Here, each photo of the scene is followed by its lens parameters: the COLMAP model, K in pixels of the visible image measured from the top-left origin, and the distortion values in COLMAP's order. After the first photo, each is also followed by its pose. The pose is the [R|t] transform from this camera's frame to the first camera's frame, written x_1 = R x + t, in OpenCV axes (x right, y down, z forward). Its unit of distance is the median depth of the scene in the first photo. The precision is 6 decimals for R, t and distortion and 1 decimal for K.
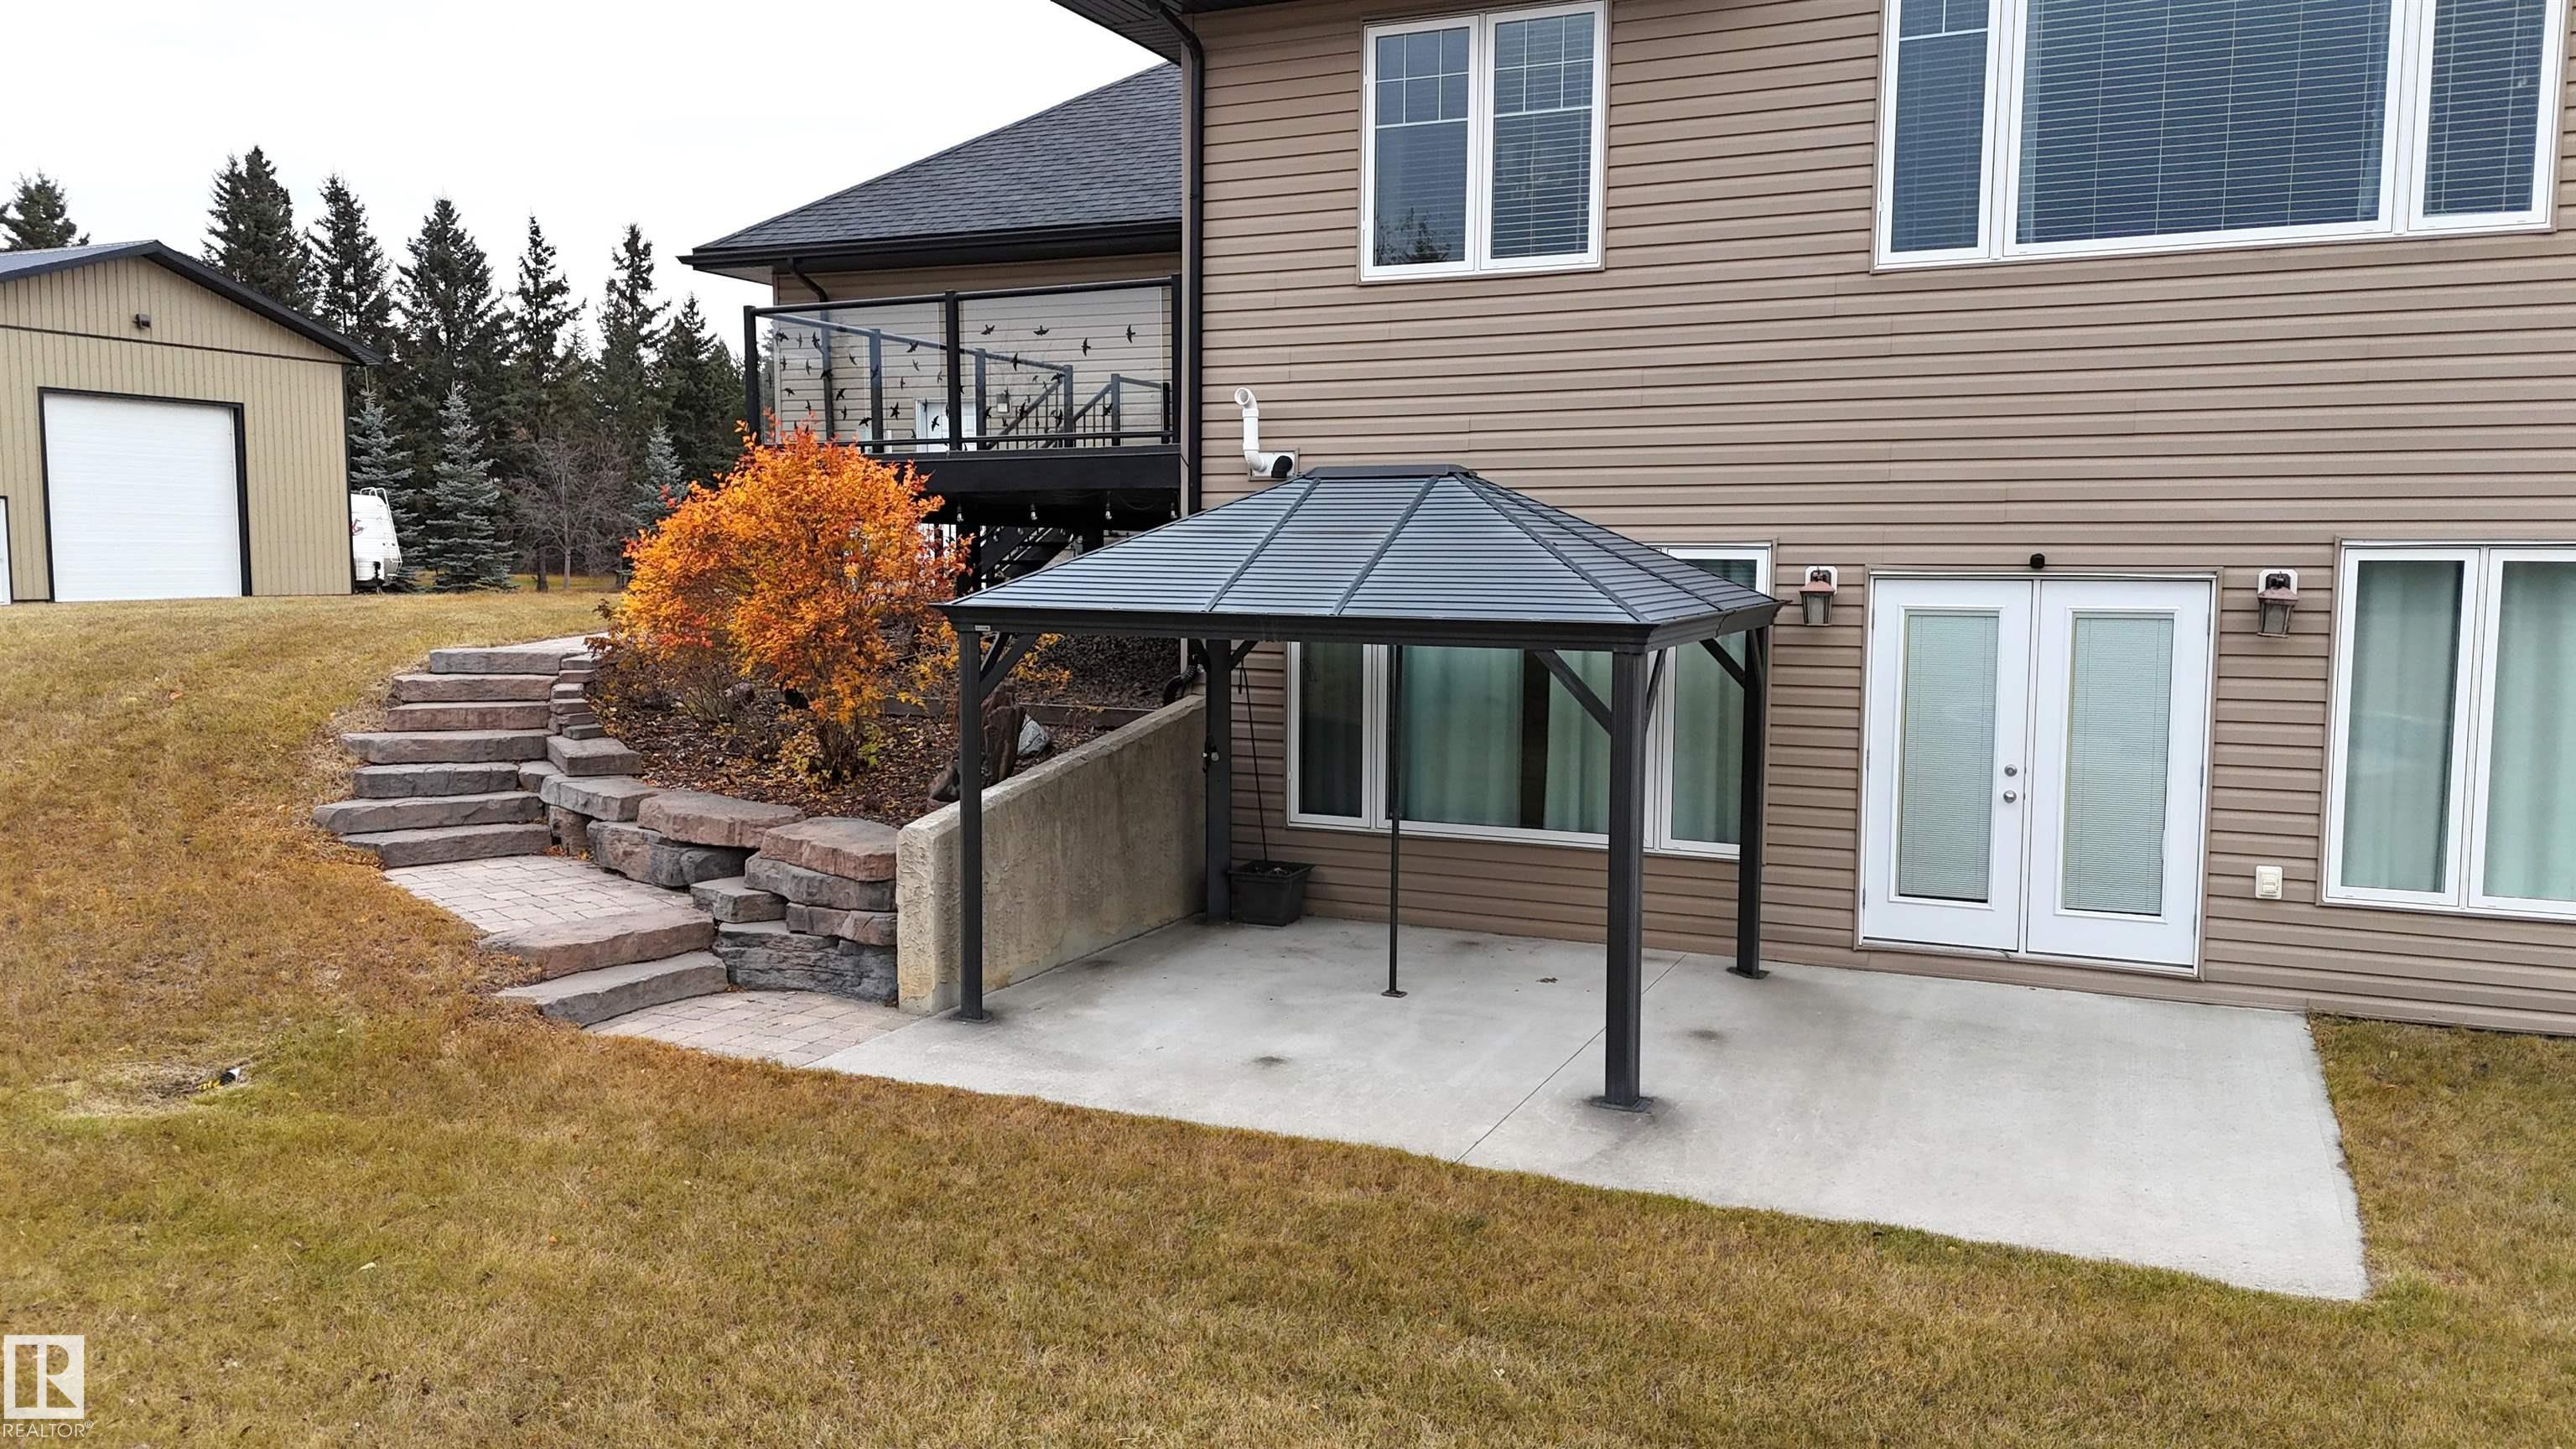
lens RADIAL K [[1831.7, 0, 1302.1], [0, 1831.7, 708.9], [0, 0, 1]] dist [0.076891, -0.068151]
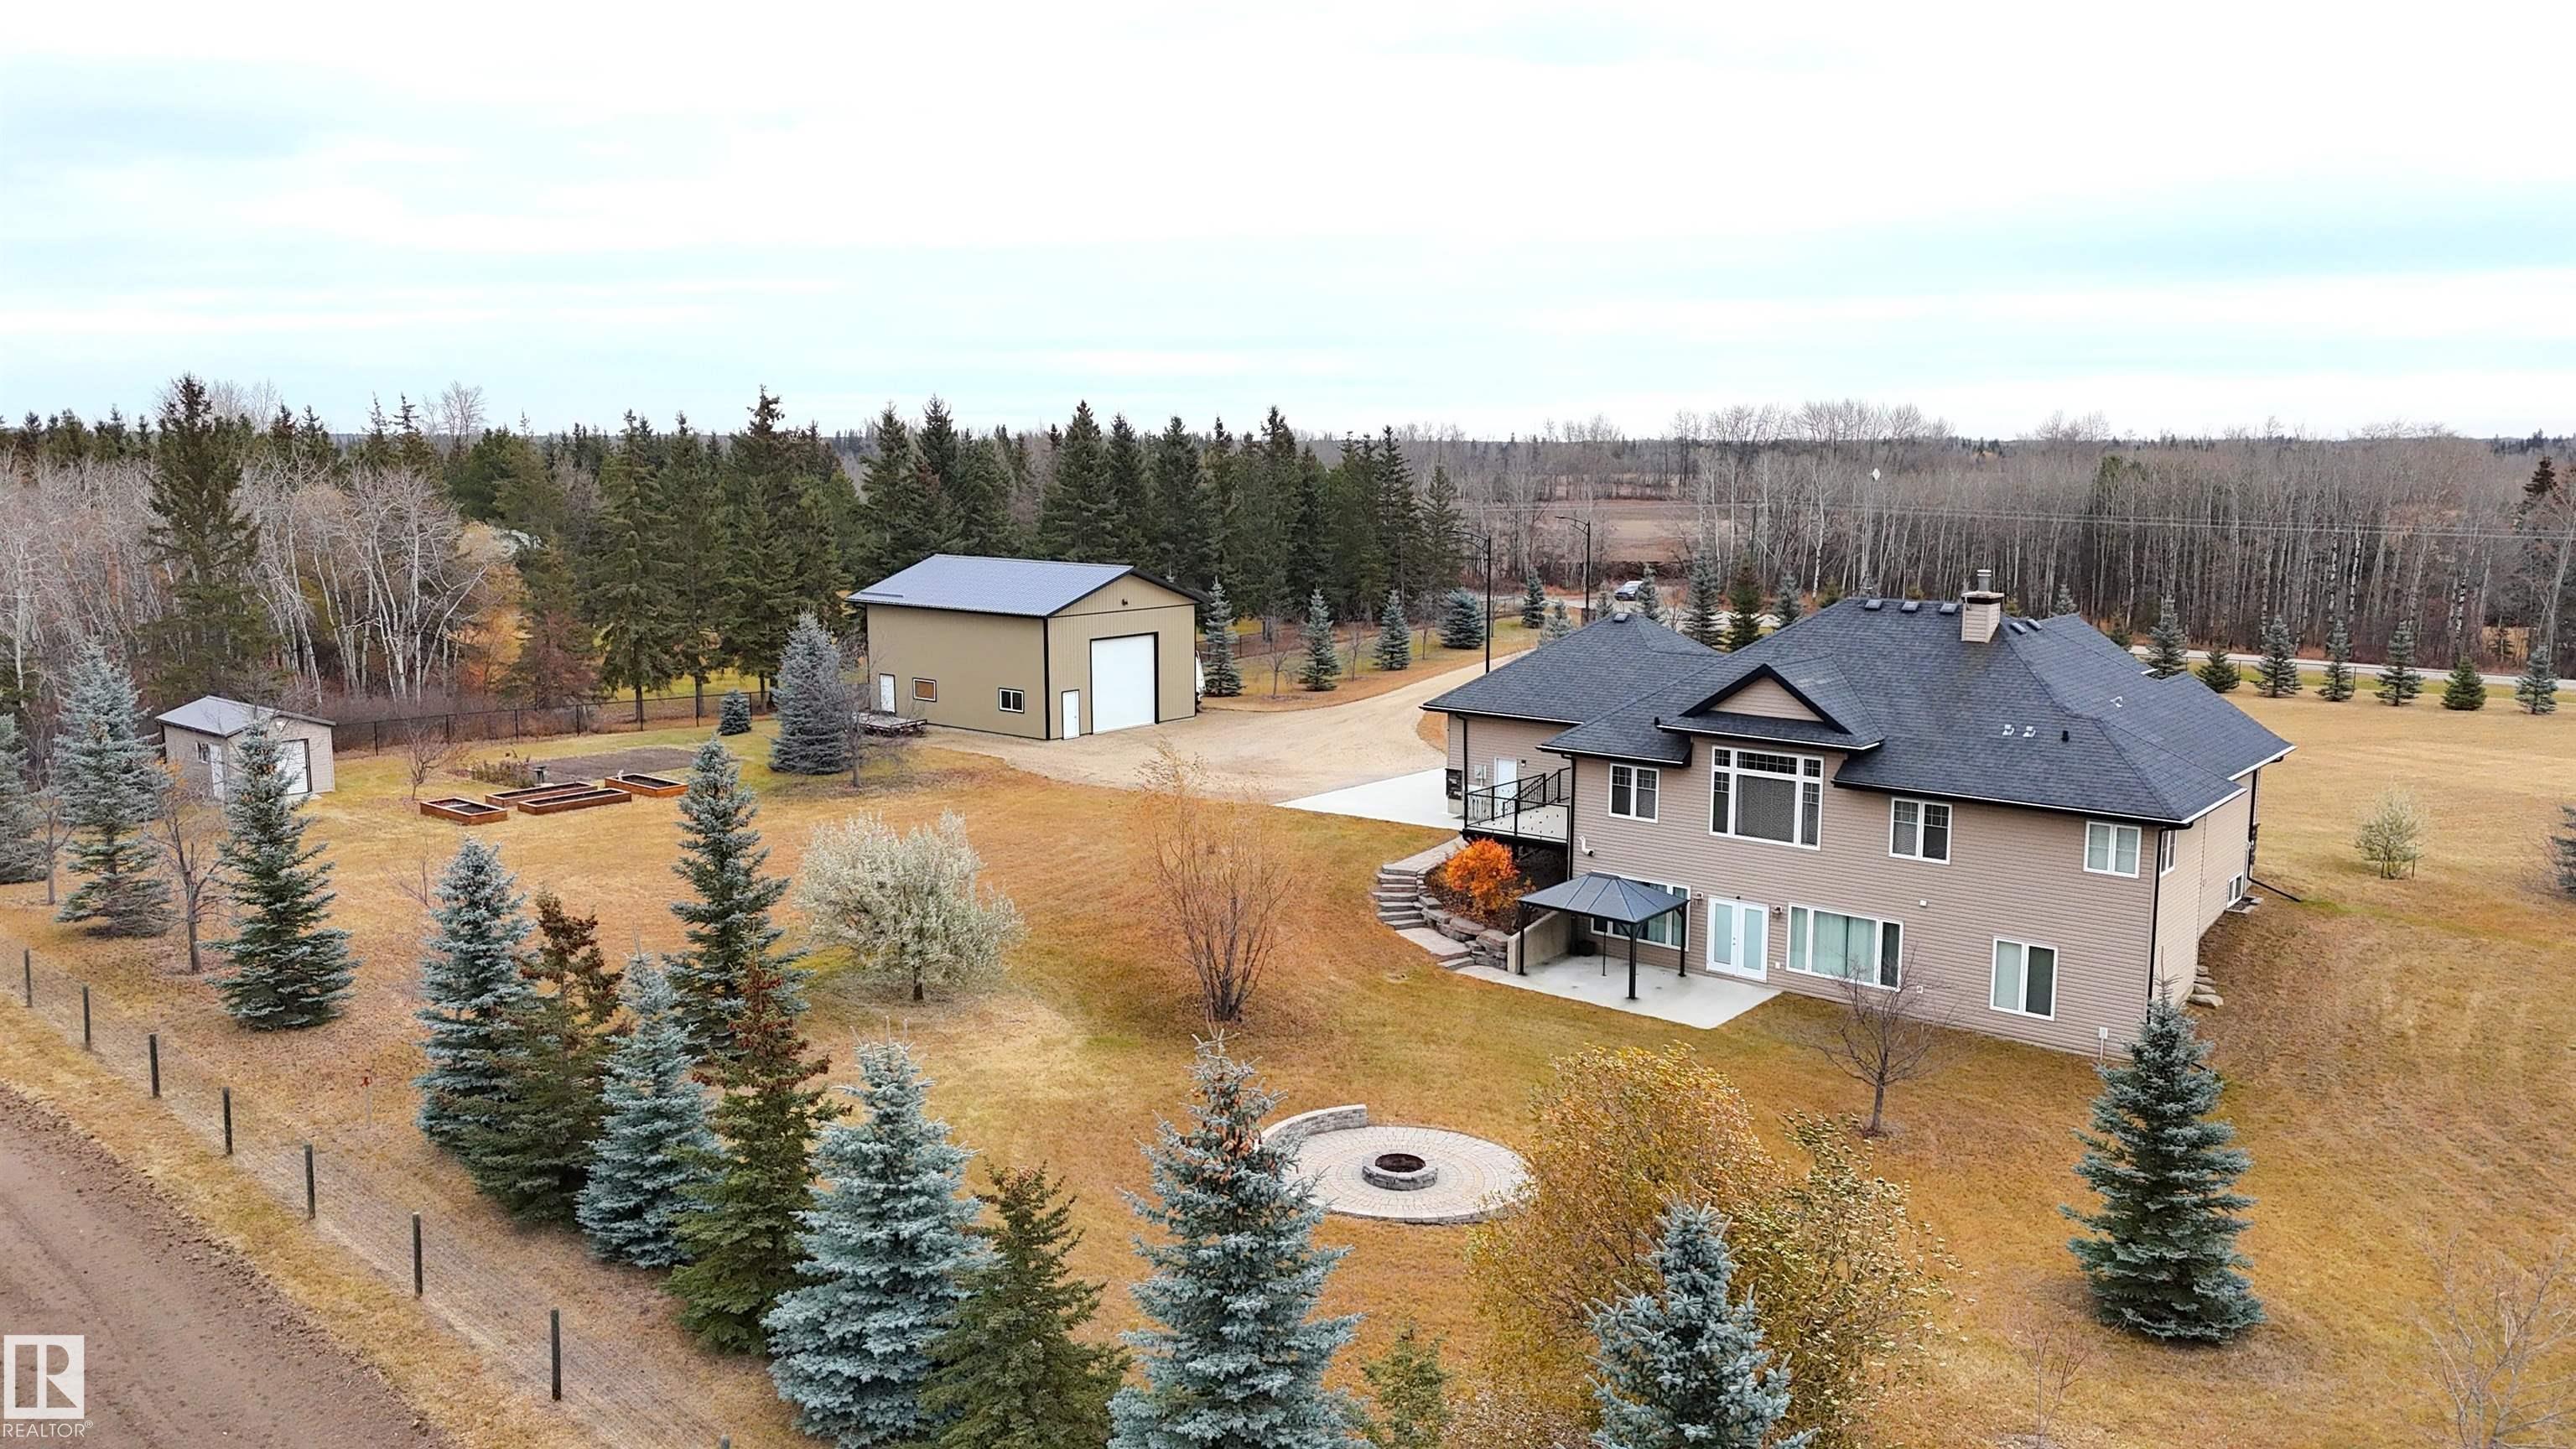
lens RADIAL K [[1831.7, 0, 1302.1], [0, 1831.7, 708.9], [0, 0, 1]] dist [0.076891, -0.068151]
pose [[0.966194, 0.033751, -0.255597, 0.518516], [-0.018735, 0.997964, 0.060958, -0.874311], [0.257134, -0.054109, 0.964860, -4.083464]]
